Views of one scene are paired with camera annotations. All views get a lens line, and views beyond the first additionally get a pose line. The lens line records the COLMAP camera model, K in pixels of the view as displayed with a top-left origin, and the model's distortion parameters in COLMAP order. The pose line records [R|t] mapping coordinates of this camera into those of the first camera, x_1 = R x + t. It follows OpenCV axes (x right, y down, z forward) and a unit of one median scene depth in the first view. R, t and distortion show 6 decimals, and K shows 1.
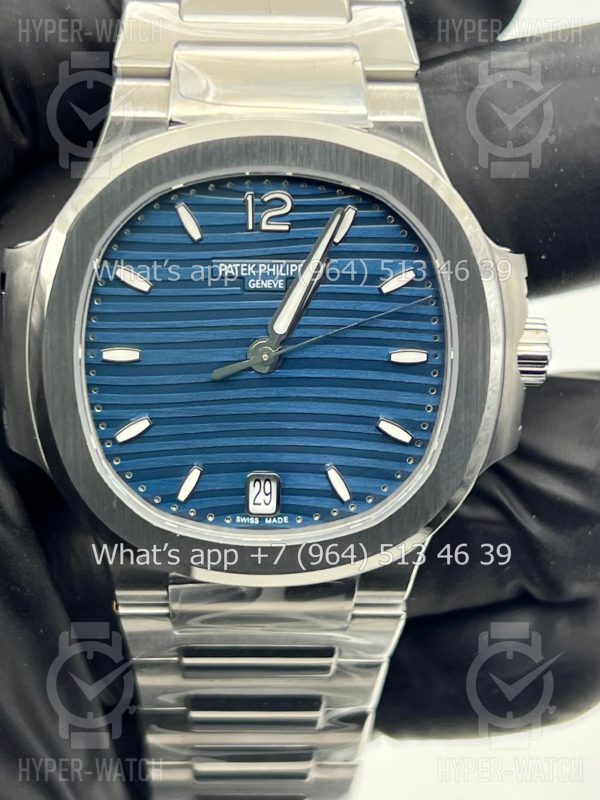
lens RADIAL K [[1792.2, 0, 300.0], [0, 1792.2, 400.0], [0, 0, 1]] dist [0.828405, 0.057186]
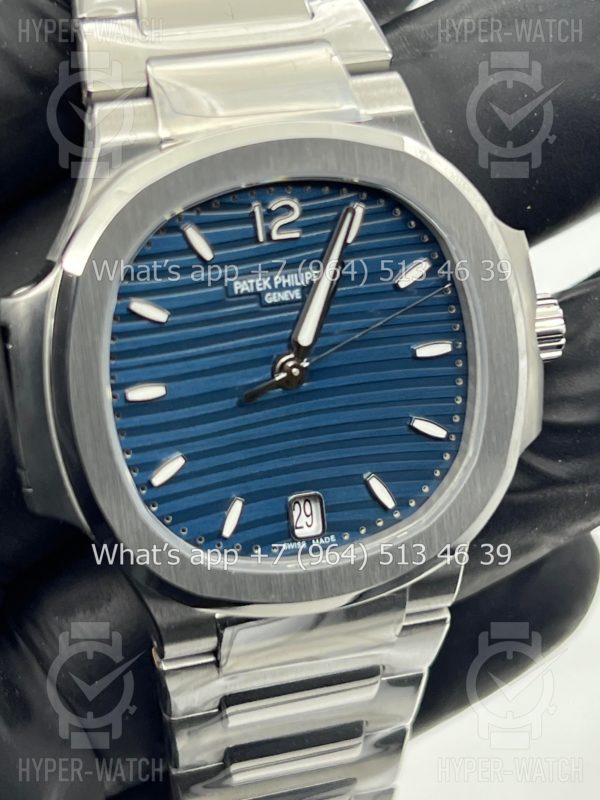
lens RADIAL K [[1792.2, 0, 300.0], [0, 1792.2, 400.0], [0, 0, 1]] dist [0.828405, 0.057186]
pose [[0.964858, -0.154322, 0.212682, -0.220241], [0.160481, 0.986967, -0.011898, 0.002688], [-0.208074, 0.045611, 0.977049, 0.068628]]
